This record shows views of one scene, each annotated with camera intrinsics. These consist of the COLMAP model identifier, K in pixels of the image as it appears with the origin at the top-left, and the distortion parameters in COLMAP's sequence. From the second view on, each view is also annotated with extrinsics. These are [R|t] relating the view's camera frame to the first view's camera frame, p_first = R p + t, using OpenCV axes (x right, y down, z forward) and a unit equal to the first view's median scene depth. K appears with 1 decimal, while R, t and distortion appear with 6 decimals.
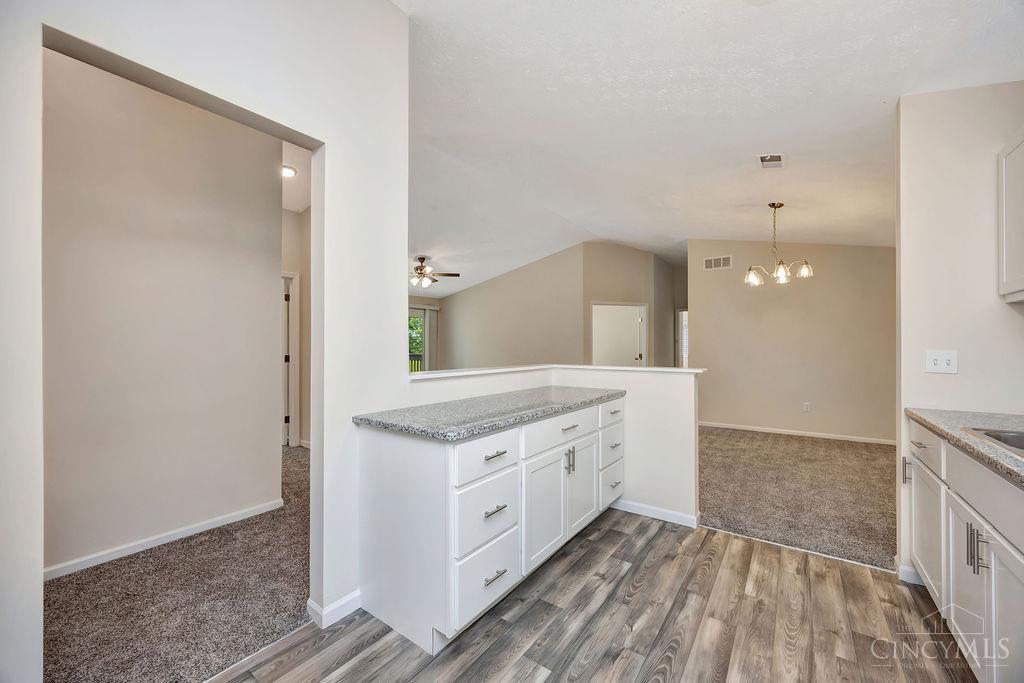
lens RADIAL K [[393.5, 0, 506.6], [0, 393.5, 416.4], [0, 0, 1]] dist [0.003861, 0.001406]
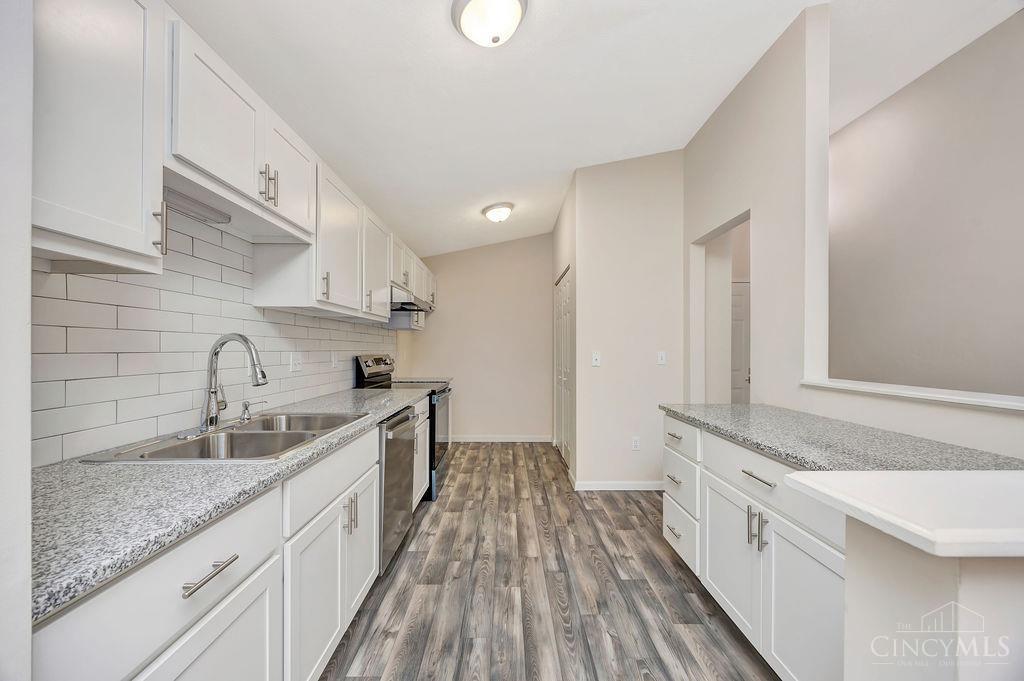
lens RADIAL K [[393.5, 0, 511.4], [0, 393.5, 339.6], [0, 0, 1]] dist [0.003861, 0.001406]
pose [[-0.801587, -0.021764, -0.597481, 1.289665], [-0.114315, 0.986479, 0.117433, -0.314835], [0.586847, 0.162434, -0.793237, 1.752828]]
